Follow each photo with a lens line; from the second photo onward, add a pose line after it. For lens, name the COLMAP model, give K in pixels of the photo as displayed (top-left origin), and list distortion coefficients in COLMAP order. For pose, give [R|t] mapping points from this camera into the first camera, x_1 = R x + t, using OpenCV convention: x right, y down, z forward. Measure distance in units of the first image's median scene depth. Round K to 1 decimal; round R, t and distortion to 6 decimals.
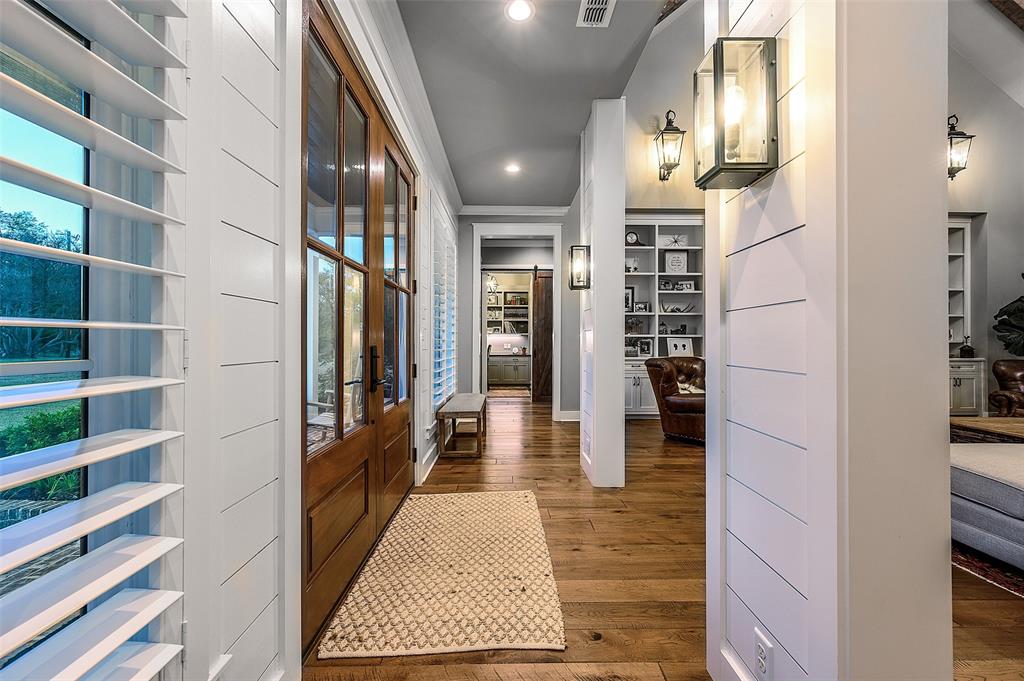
lens RADIAL K [[415.6, 0, 513.0], [0, 415.6, 339.8], [0, 0, 1]] dist [-0.001110, -0.000066]
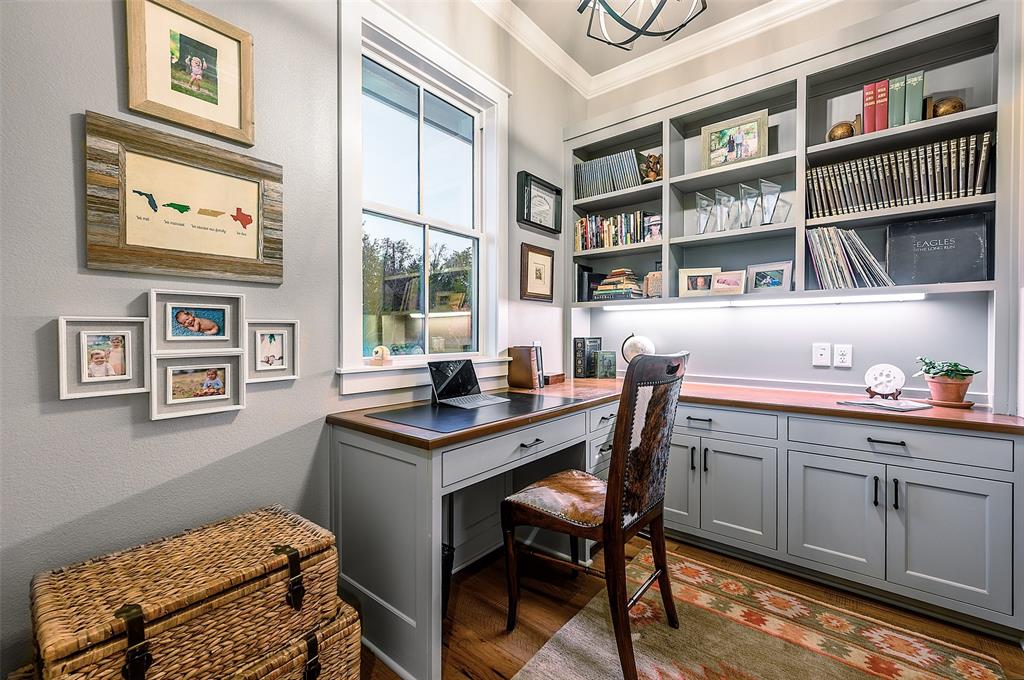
lens RADIAL K [[415.6, 0, 513.8], [0, 415.6, 337.6], [0, 0, 1]] dist [-0.001110, -0.000066]
pose [[0.776741, 0.004107, -0.629807, -0.005569], [0.003076, 0.999942, 0.010315, 0.004304], [0.629813, -0.009949, 0.776683, 0.756787]]
